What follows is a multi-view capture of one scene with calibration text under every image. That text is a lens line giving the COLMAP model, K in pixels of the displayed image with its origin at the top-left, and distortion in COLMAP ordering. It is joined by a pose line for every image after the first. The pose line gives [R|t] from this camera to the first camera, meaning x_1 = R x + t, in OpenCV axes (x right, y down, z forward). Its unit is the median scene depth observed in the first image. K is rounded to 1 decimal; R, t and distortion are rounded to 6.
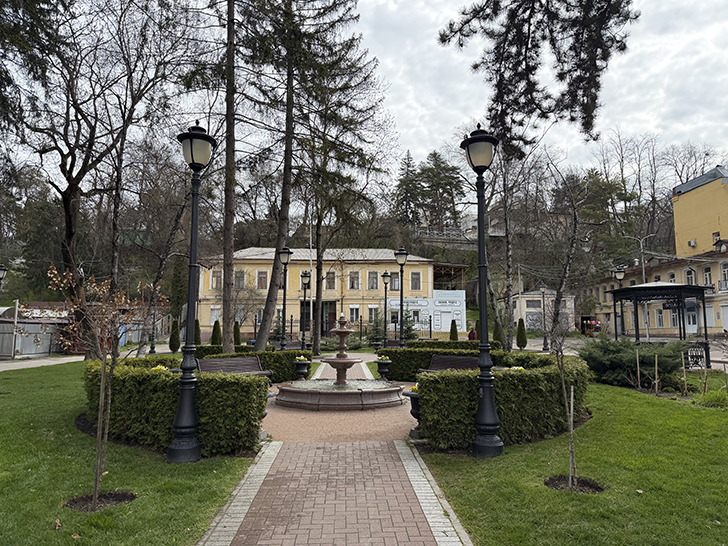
lens RADIAL K [[503.6, 0, 365.2], [0, 503.6, 272.0], [0, 0, 1]] dist [0.011886, 0.000620]
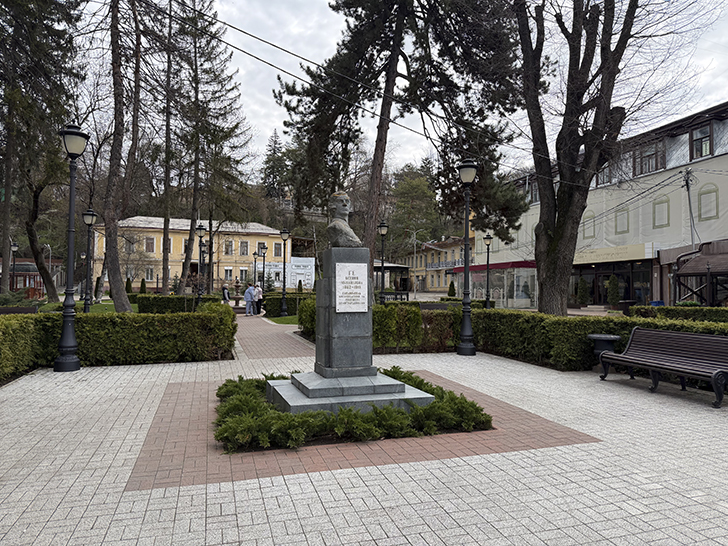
lens RADIAL K [[503.6, 0, 366.0], [0, 503.6, 274.3], [0, 0, 1]] dist [0.011886, 0.000620]
pose [[0.963976, 0.018778, 0.265326, -0.024211], [-0.041434, 0.995929, 0.080054, -0.032278], [-0.262742, -0.088164, 0.960830, -0.316983]]
